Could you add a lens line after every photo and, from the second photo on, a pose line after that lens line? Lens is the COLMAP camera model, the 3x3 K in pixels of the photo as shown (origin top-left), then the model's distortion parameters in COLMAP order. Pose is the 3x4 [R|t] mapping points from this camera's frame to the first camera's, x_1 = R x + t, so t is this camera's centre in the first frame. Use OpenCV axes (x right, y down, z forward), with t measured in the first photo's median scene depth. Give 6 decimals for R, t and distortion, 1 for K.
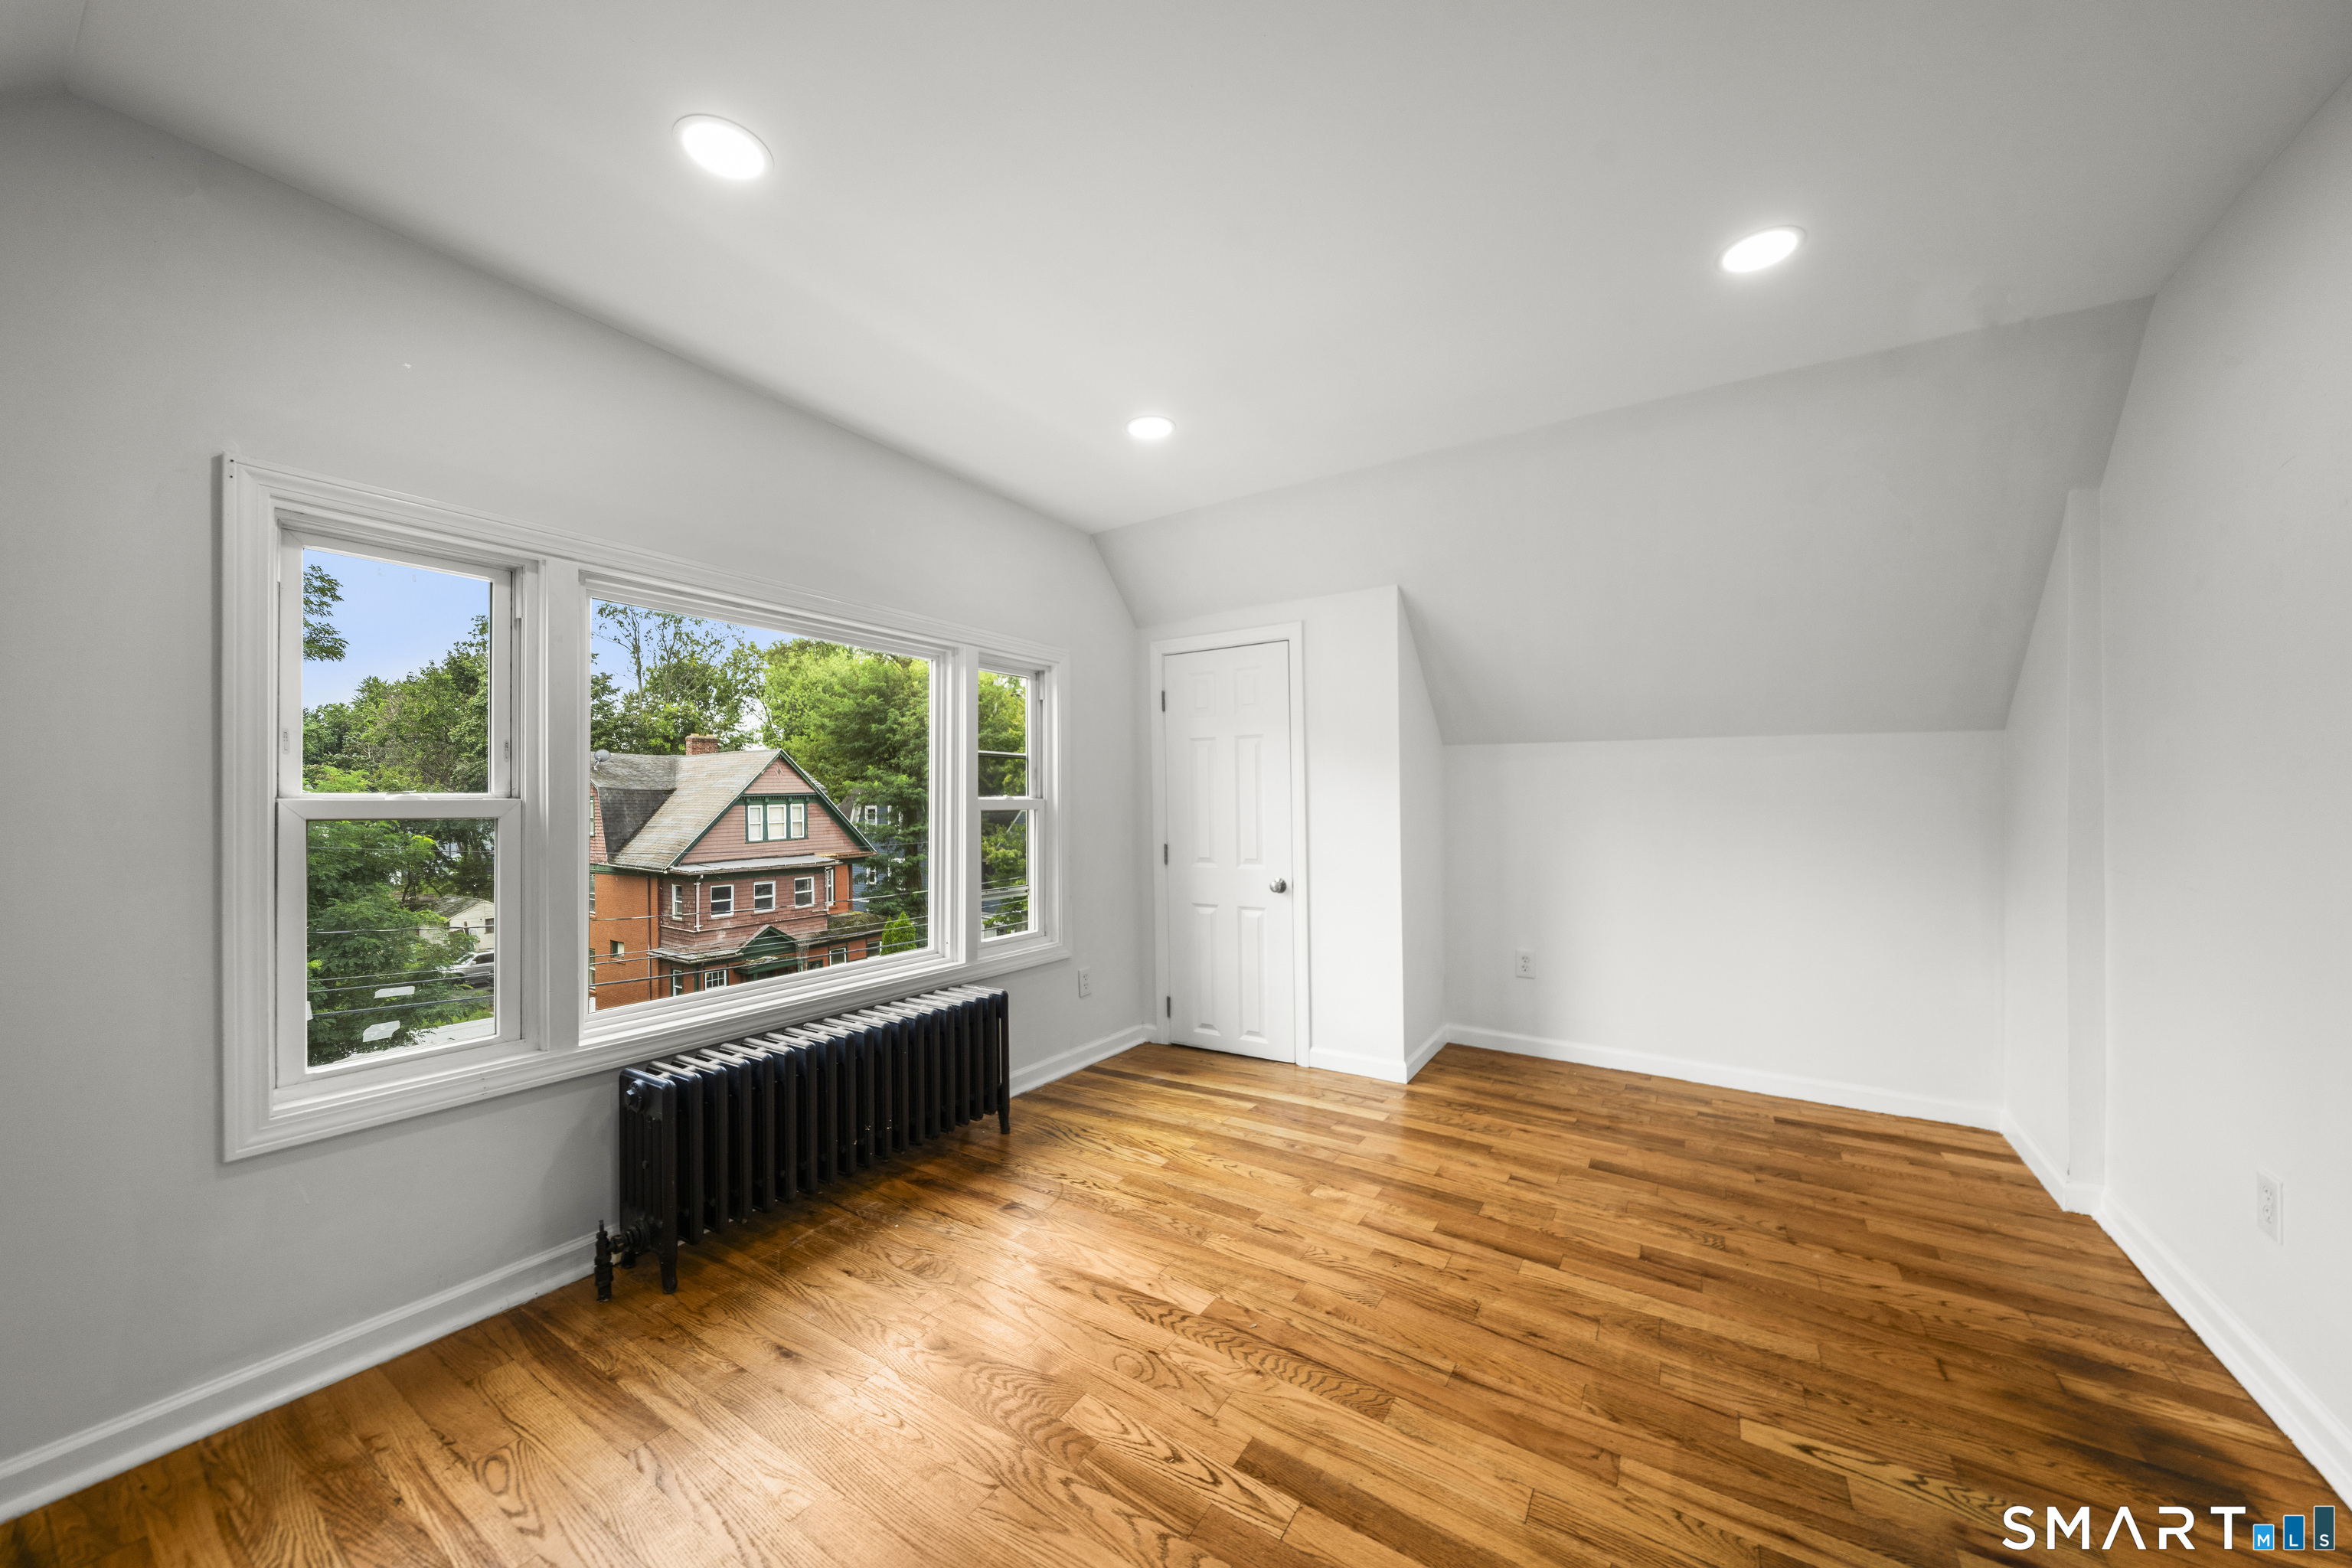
lens RADIAL K [[814.6, 0, 1176.0], [0, 814.6, 784.0], [0, 0, 1]] dist [-0.001817, -0.000235]
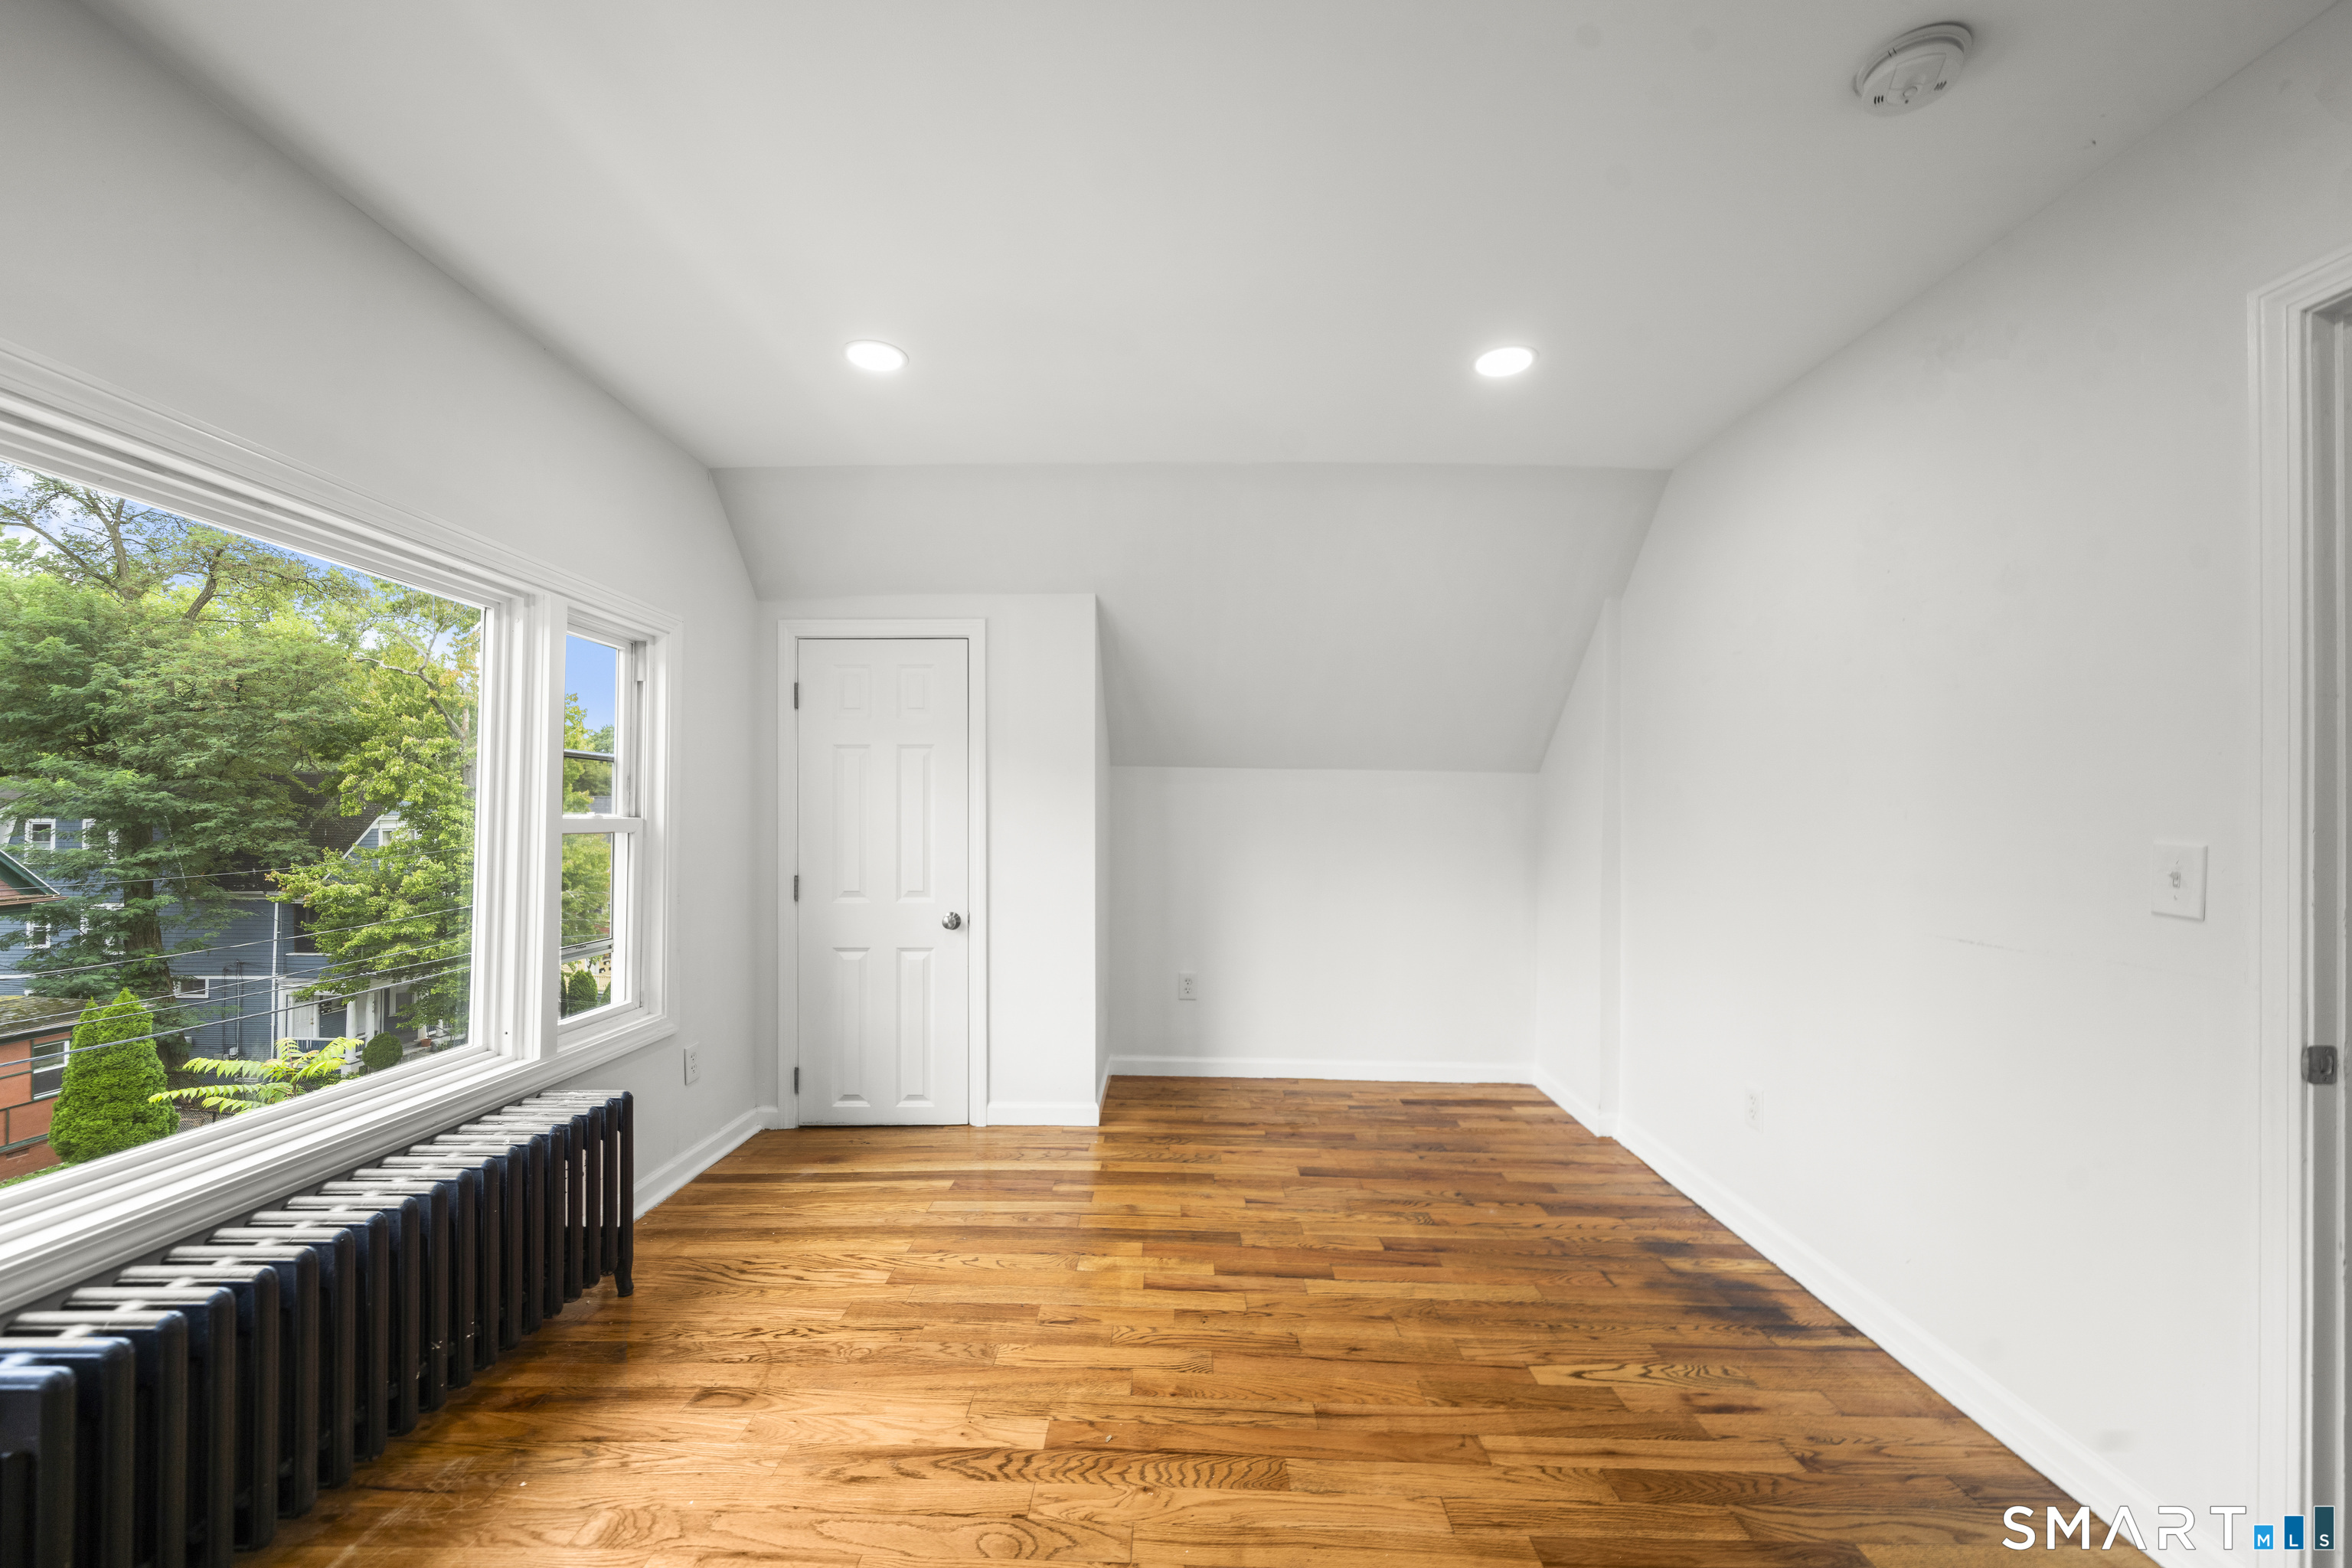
lens RADIAL K [[882.4, 0, 1167.4], [0, 882.4, 793.8], [0, 0, 1]] dist [-0.000724, -0.000104]
pose [[0.851645, 0.023932, 0.523573, -0.267802], [-0.020019, 0.999713, -0.013133, -0.003312], [-0.523737, 0.000703, 0.851880, 0.130024]]
